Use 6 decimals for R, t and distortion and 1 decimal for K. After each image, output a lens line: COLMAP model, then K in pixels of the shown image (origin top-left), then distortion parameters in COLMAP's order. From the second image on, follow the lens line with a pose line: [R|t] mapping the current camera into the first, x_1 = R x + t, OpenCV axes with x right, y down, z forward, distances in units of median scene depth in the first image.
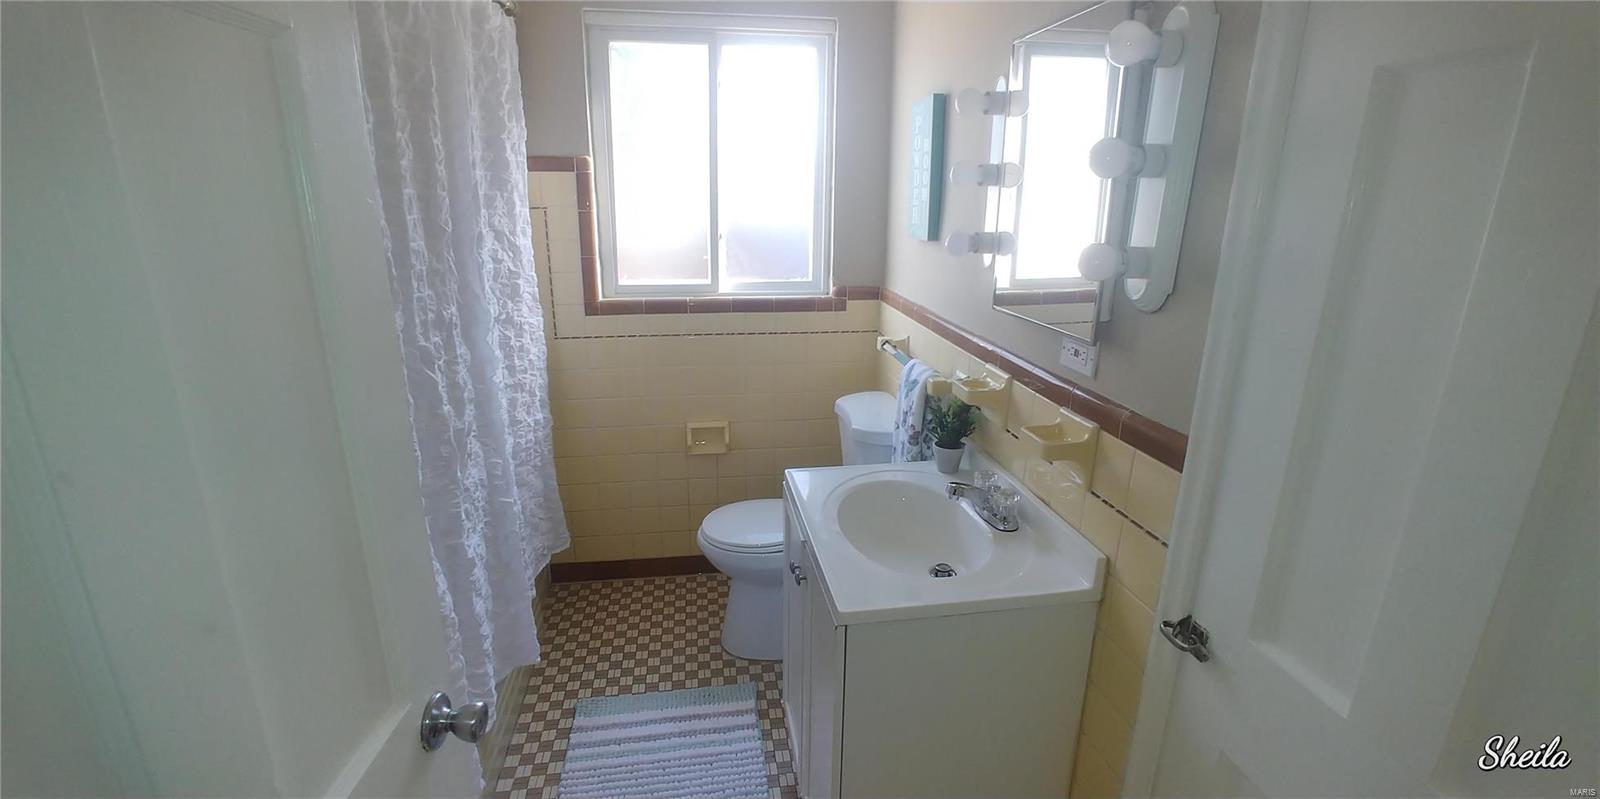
lens RADIAL K [[696.5, 0, 795.7], [0, 696.5, 392.4], [0, 0, 1]] dist [-0.028306, 0.001324]
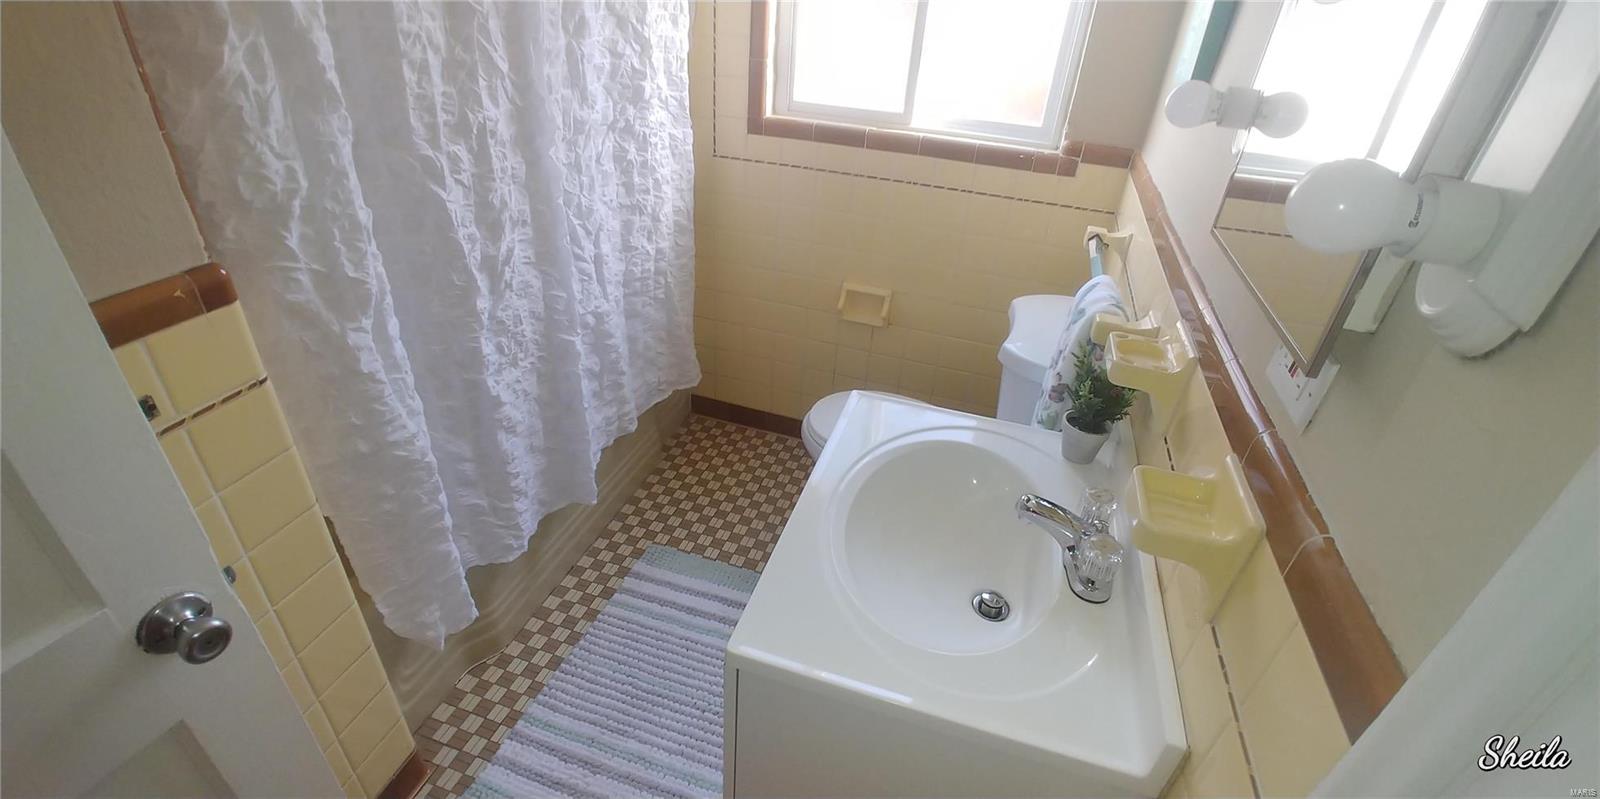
lens RADIAL K [[696.5, 0, 795.7], [0, 696.5, 392.4], [0, 0, 1]] dist [-0.028306, 0.001324]
pose [[0.892303, 0.273579, -0.359096, 0.163284], [-0.175627, 0.943160, 0.282144, -0.071897], [0.415874, -0.188691, 0.889632, 0.246358]]
